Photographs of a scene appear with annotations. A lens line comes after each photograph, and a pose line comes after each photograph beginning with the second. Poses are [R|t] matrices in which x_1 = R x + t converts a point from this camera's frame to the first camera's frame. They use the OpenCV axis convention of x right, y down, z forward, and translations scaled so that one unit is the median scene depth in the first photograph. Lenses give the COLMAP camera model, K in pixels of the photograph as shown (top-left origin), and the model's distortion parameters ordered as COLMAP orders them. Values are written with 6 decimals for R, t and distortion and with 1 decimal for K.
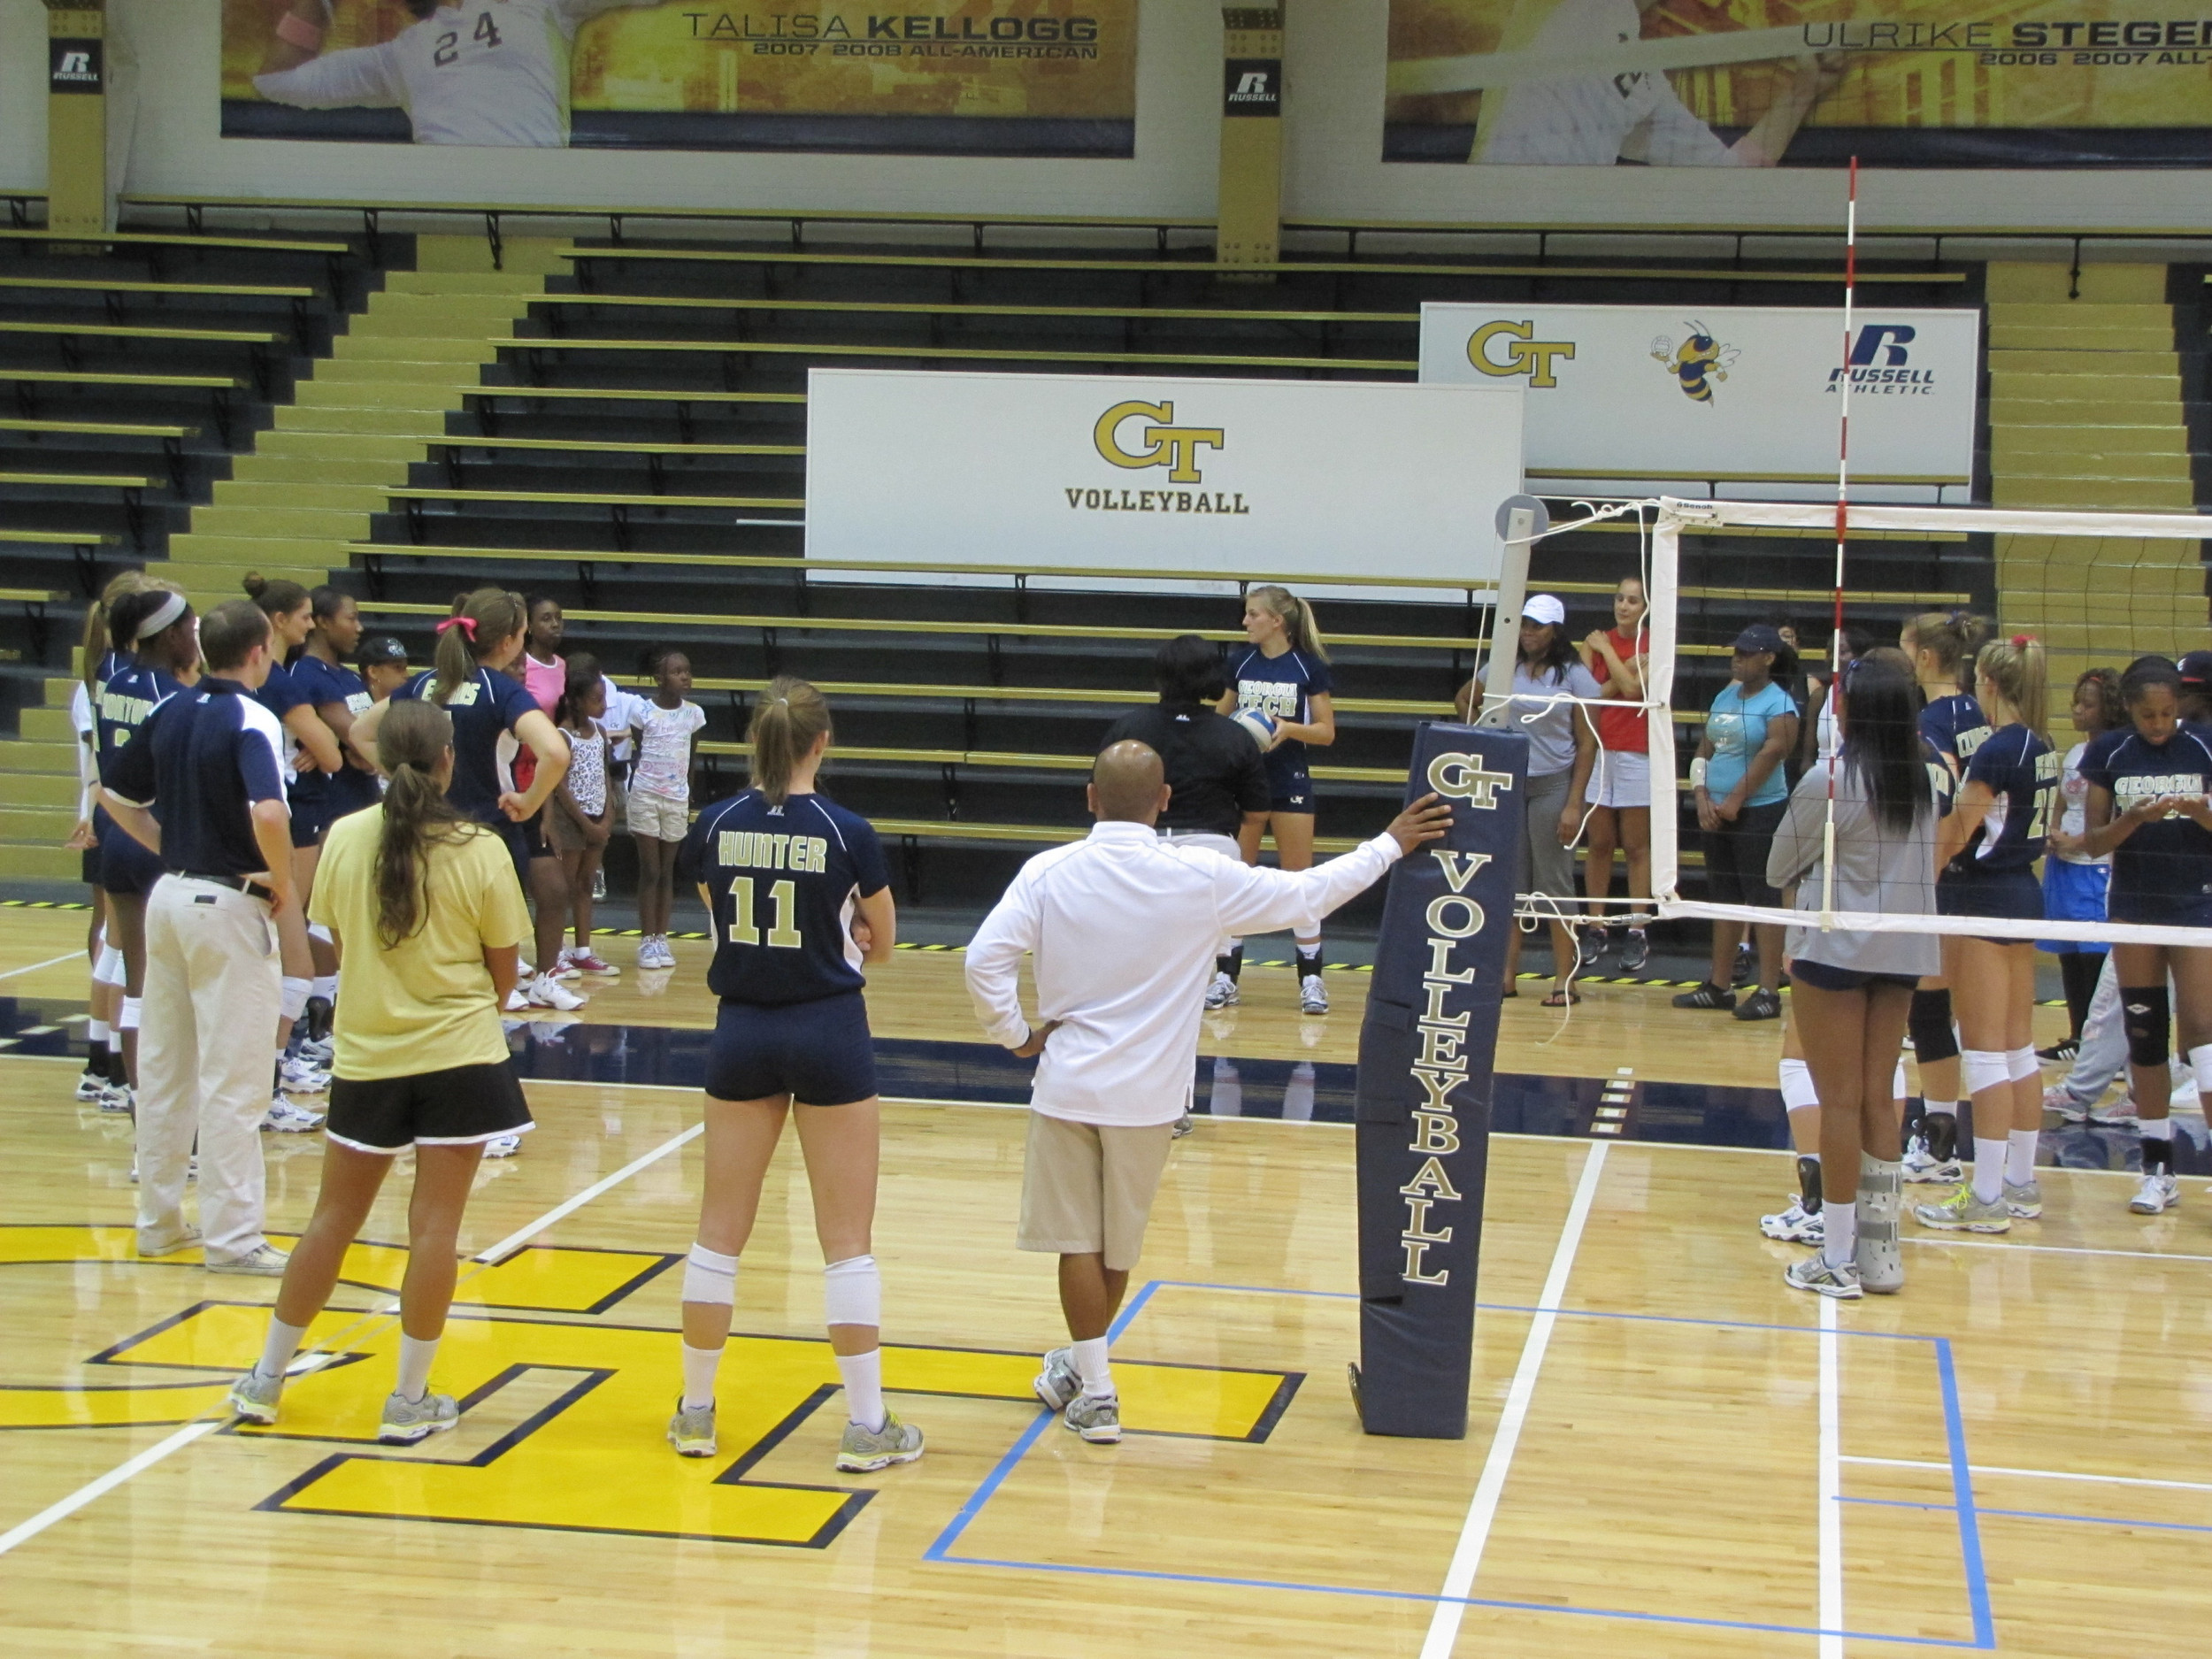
lens RADIAL K [[4290.0, 0, 1098.3], [0, 4290.0, 824.2], [0, 0, 1]] dist [0.200605, 0.000000]
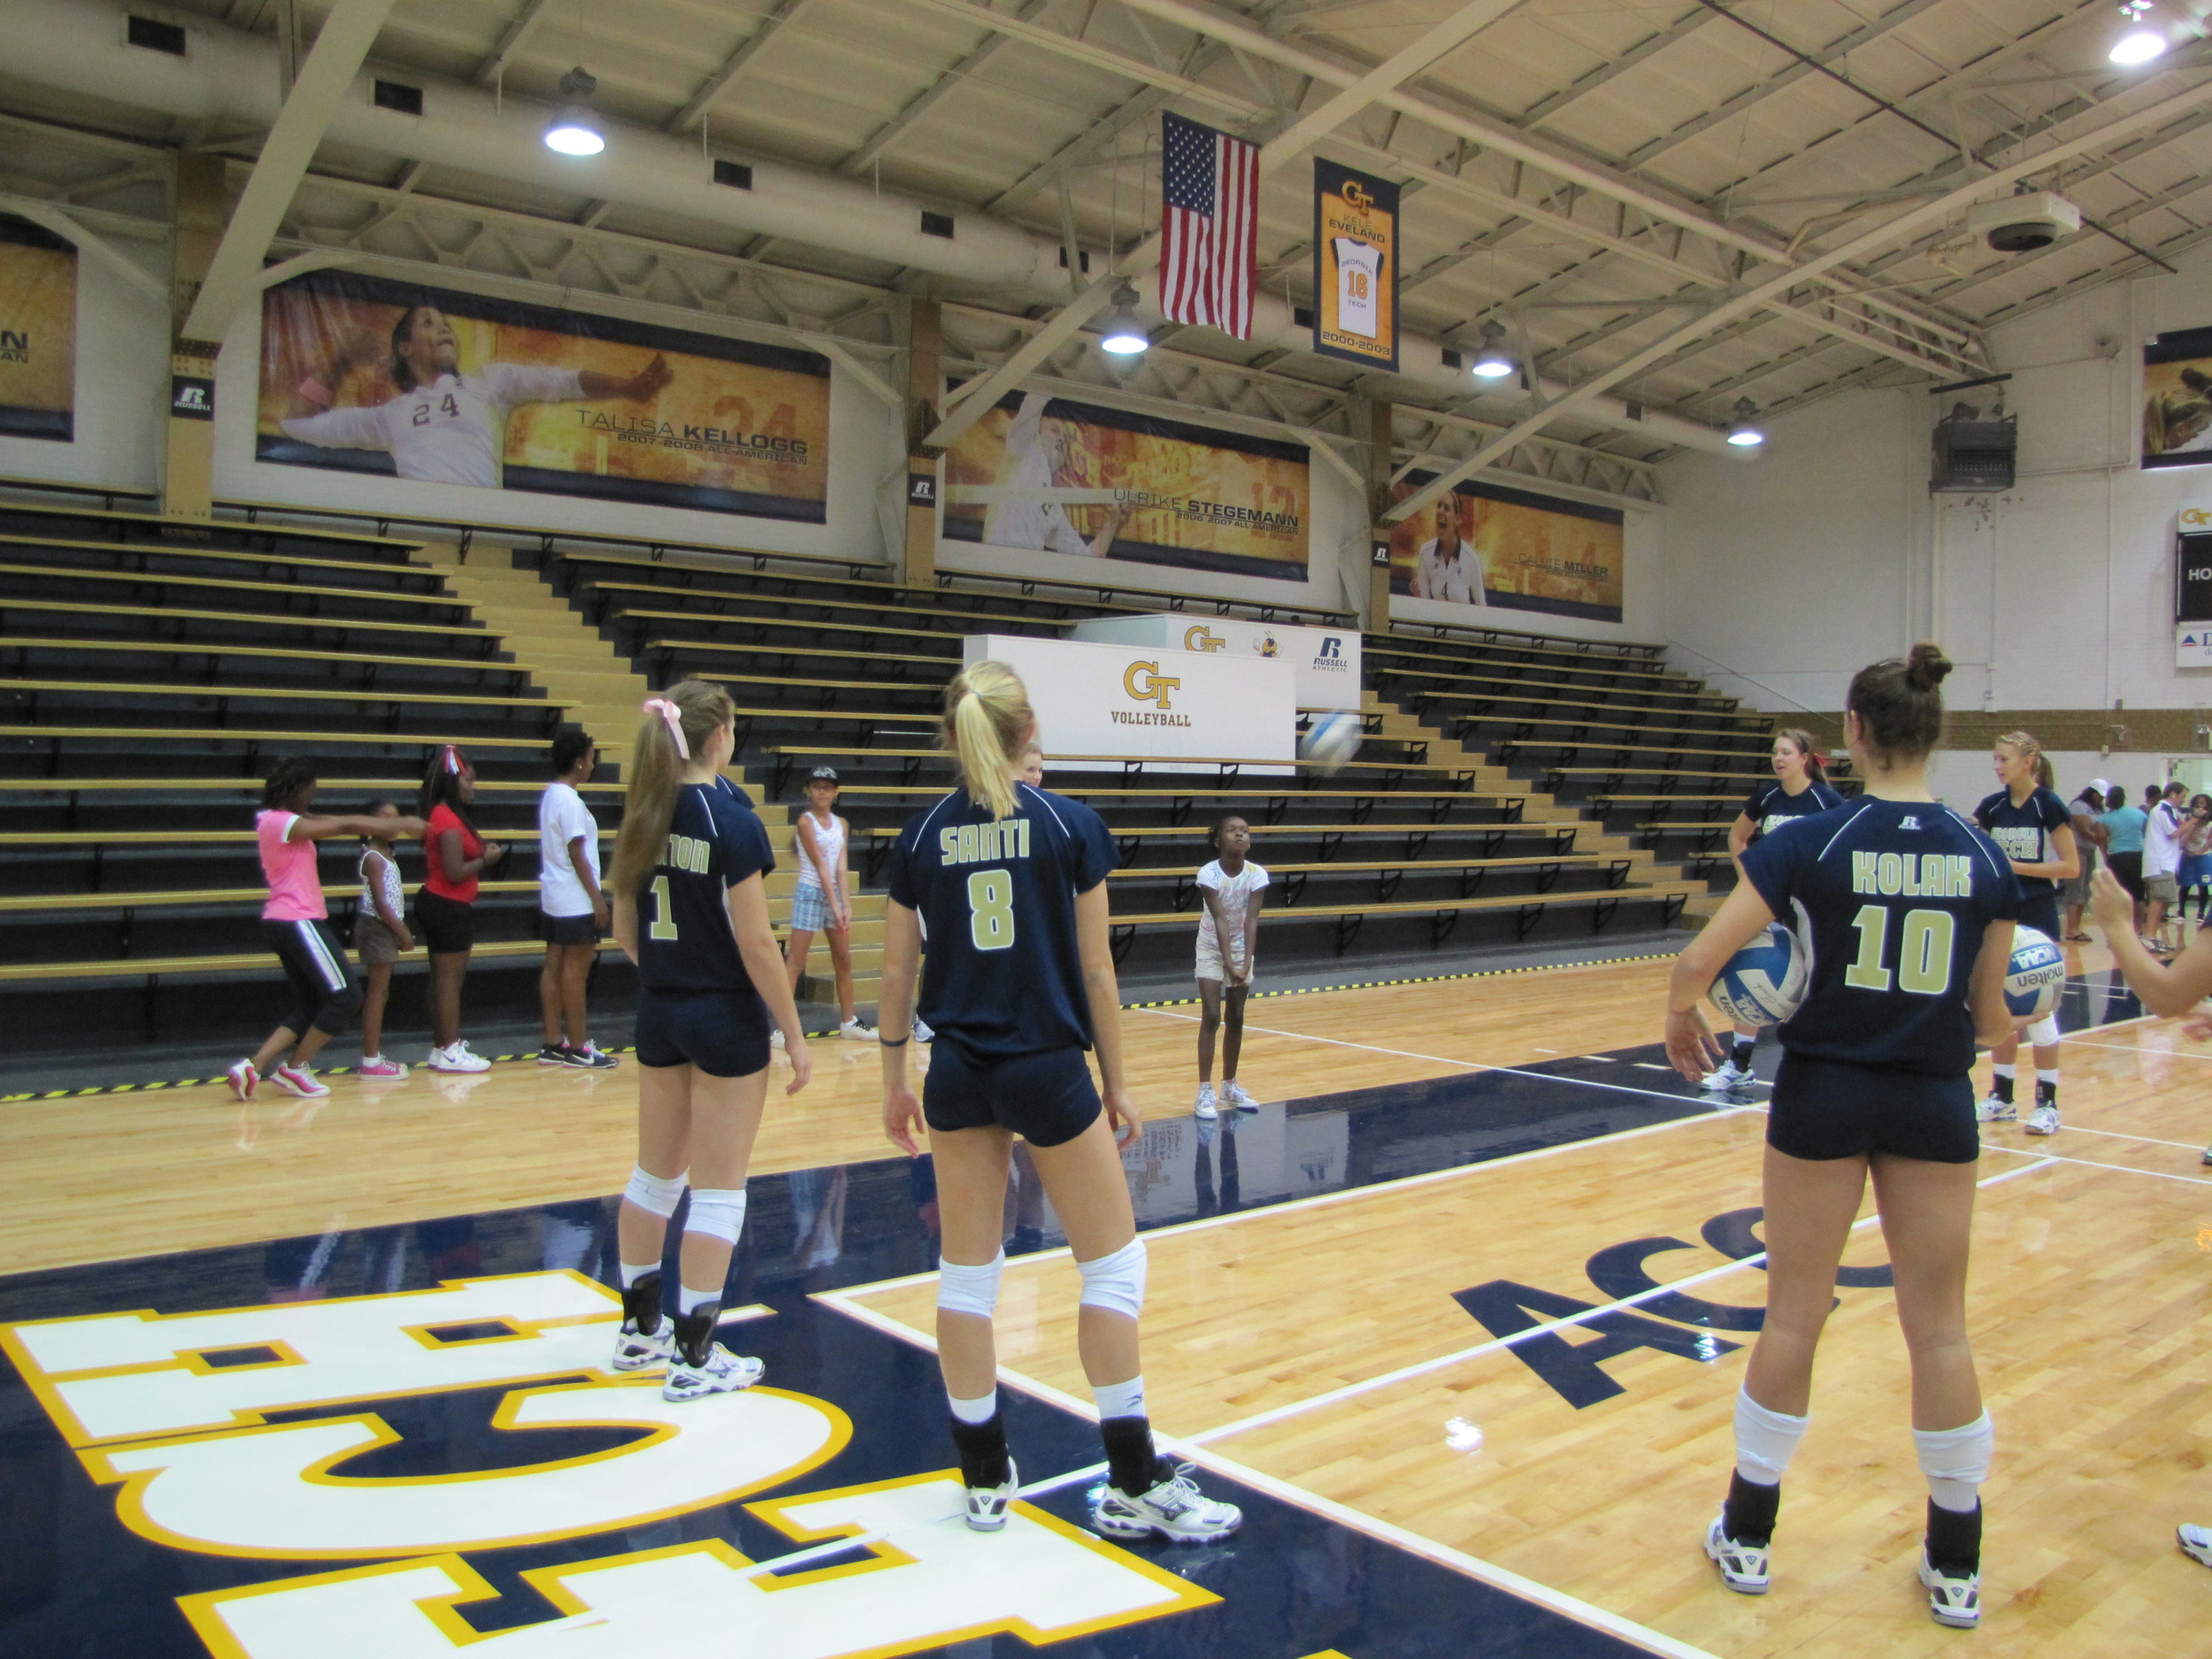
lens RADIAL K [[1878.1, 0, 1112.8], [0, 1878.1, 801.2], [0, 0, 1]] dist [-0.172702, 0.153642]
pose [[0.629869, -0.026532, 0.776248, -0.503001], [0.063659, 0.997817, -0.017549, -0.025801], [-0.774088, 0.060469, 0.630183, 0.463693]]
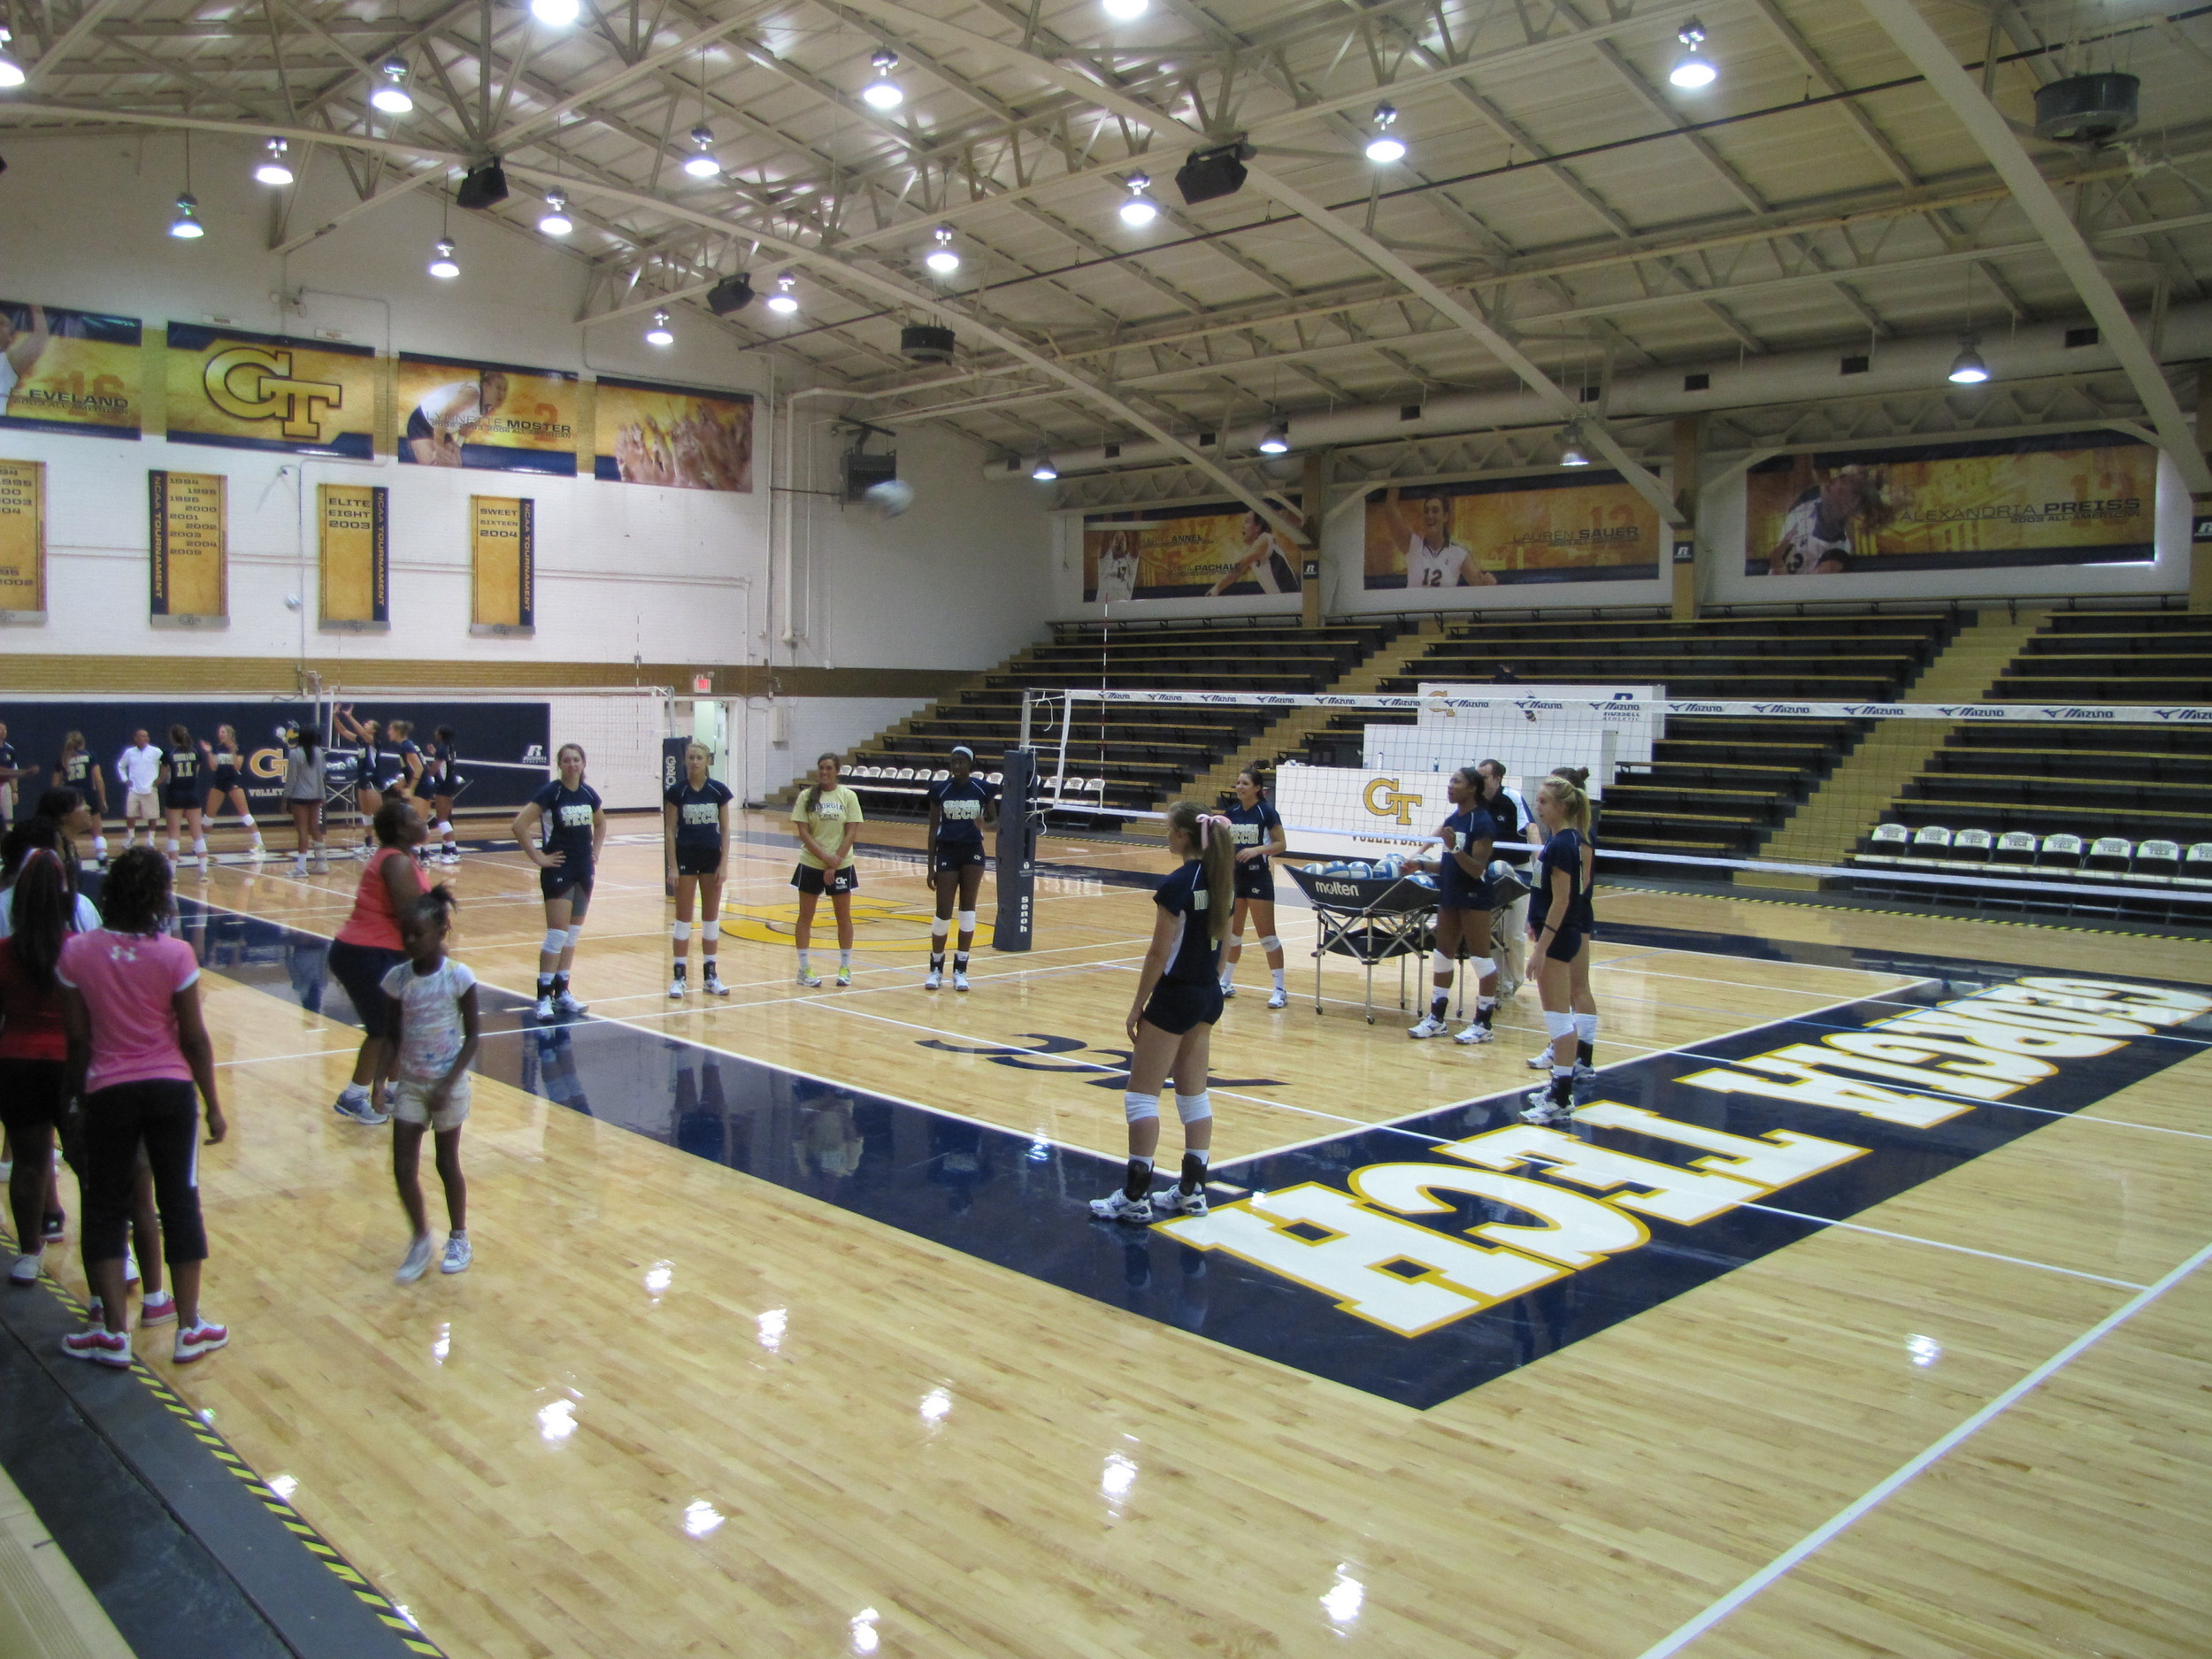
lens RADIAL K [[1878.1, 0, 1087.1], [0, 1878.1, 806.7], [0, 0, 1]] dist [-0.172702, 0.153642]
pose [[0.800210, 0.013909, -0.599559, 0.404513], [-0.035384, 0.999084, -0.024048, 0.019823], [0.598676, 0.040458, 0.799969, -0.076089]]
